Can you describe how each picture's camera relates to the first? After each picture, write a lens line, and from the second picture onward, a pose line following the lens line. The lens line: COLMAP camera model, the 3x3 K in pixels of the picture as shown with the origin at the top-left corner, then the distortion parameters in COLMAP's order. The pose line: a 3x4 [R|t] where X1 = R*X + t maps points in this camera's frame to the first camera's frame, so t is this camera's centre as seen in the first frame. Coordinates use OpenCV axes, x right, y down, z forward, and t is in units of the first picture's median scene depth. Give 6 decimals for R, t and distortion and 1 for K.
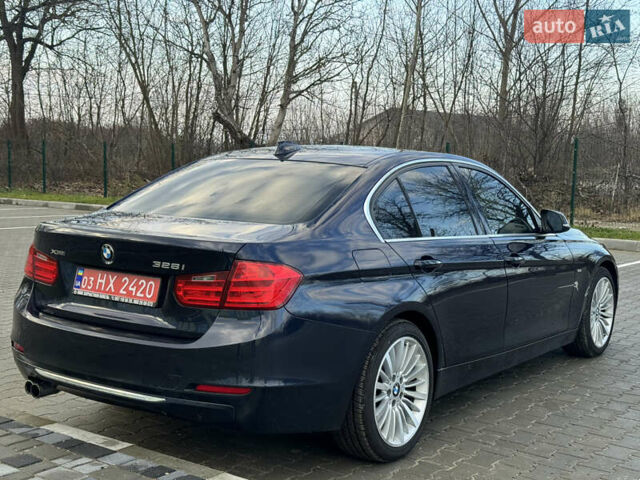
lens RADIAL K [[886.4, 0, 320.0], [0, 886.4, 240.0], [0, 0, 1]] dist [0.138670, -0.142427]
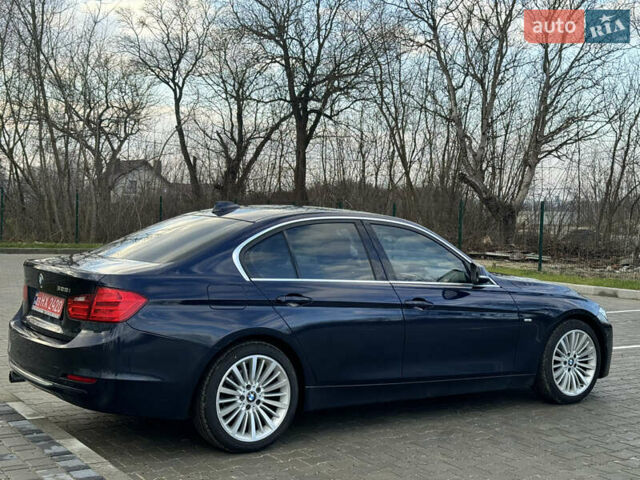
lens RADIAL K [[886.4, 0, 320.0], [0, 886.4, 240.0], [0, 0, 1]] dist [0.138670, -0.142427]
pose [[0.940541, 0.017734, -0.339217, 0.632070], [-0.040194, 0.997431, -0.059300, 0.016862], [0.337294, 0.069408, 0.938837, -0.184881]]
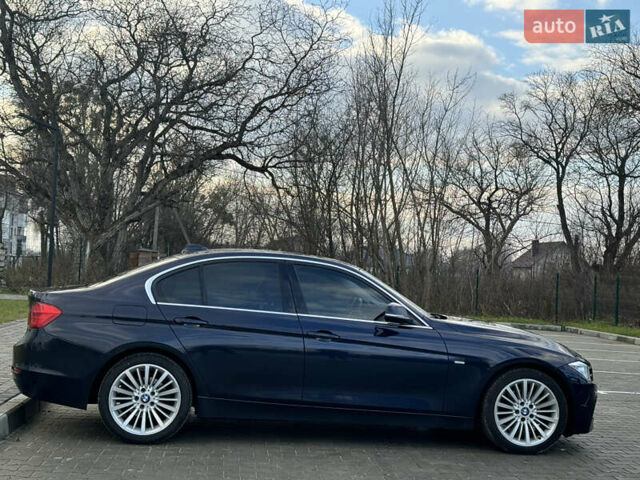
lens RADIAL K [[886.4, 0, 320.0], [0, 886.4, 240.0], [0, 0, 1]] dist [0.138670, -0.142427]
pose [[0.680822, -0.013527, -0.732324, 1.503381], [-0.105223, 0.987652, -0.116066, 0.045691], [0.724851, 0.156077, 0.670992, 0.135382]]
